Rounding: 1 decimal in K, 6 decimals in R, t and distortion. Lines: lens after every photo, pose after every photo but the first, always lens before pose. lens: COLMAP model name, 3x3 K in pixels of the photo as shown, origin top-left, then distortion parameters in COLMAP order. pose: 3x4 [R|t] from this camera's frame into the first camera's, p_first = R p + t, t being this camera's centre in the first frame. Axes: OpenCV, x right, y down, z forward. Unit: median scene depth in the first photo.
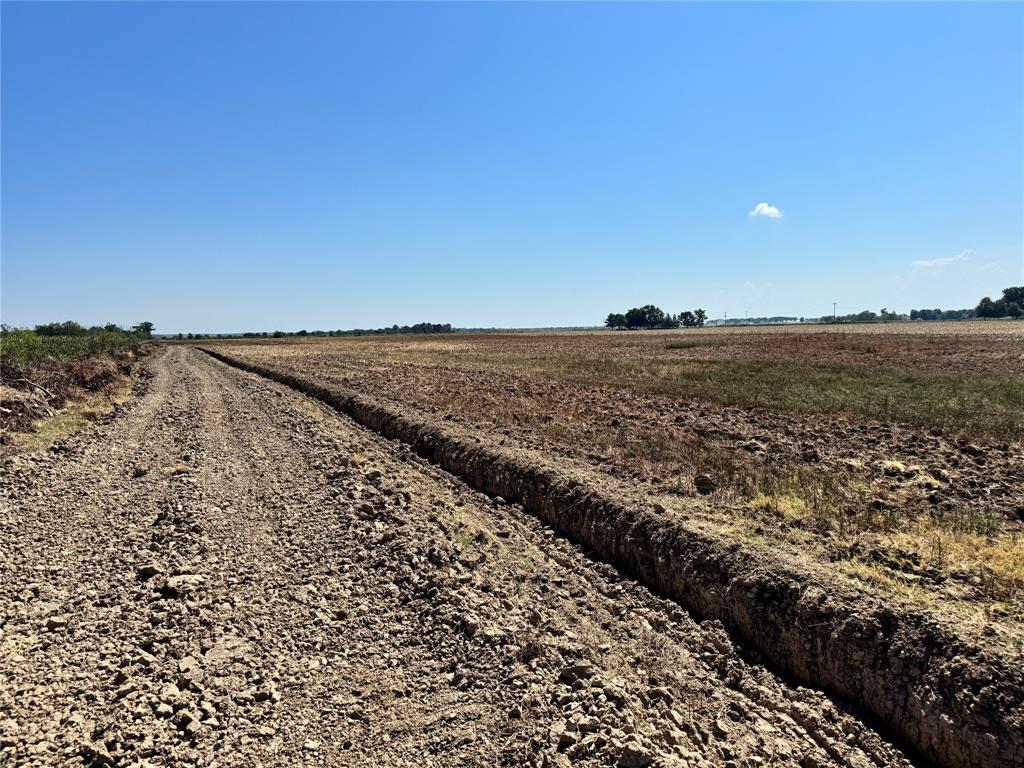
lens RADIAL K [[711.2, 0, 518.7], [0, 711.2, 376.0], [0, 0, 1]] dist [0.059144, -0.054998]
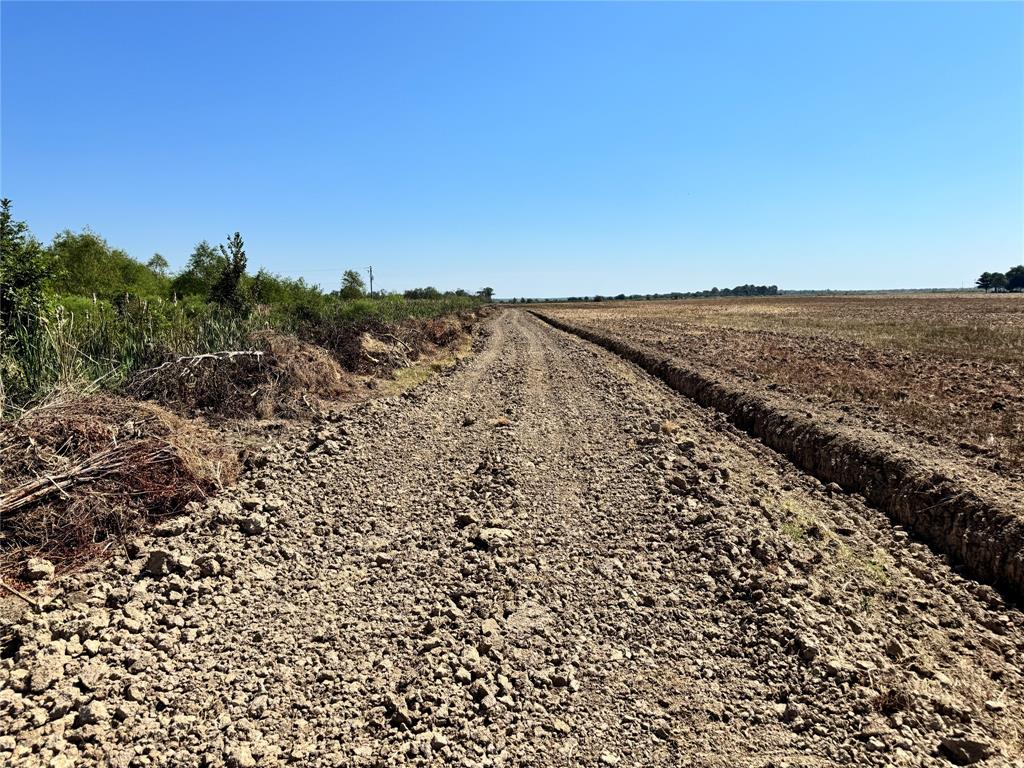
lens RADIAL K [[711.2, 0, 504.4], [0, 711.2, 383.2], [0, 0, 1]] dist [0.059144, -0.054998]
pose [[0.898930, 0.053096, -0.434862, -0.025036], [-0.027012, 0.997457, 0.065949, 0.006580], [0.437258, -0.047537, 0.898079, 0.096875]]
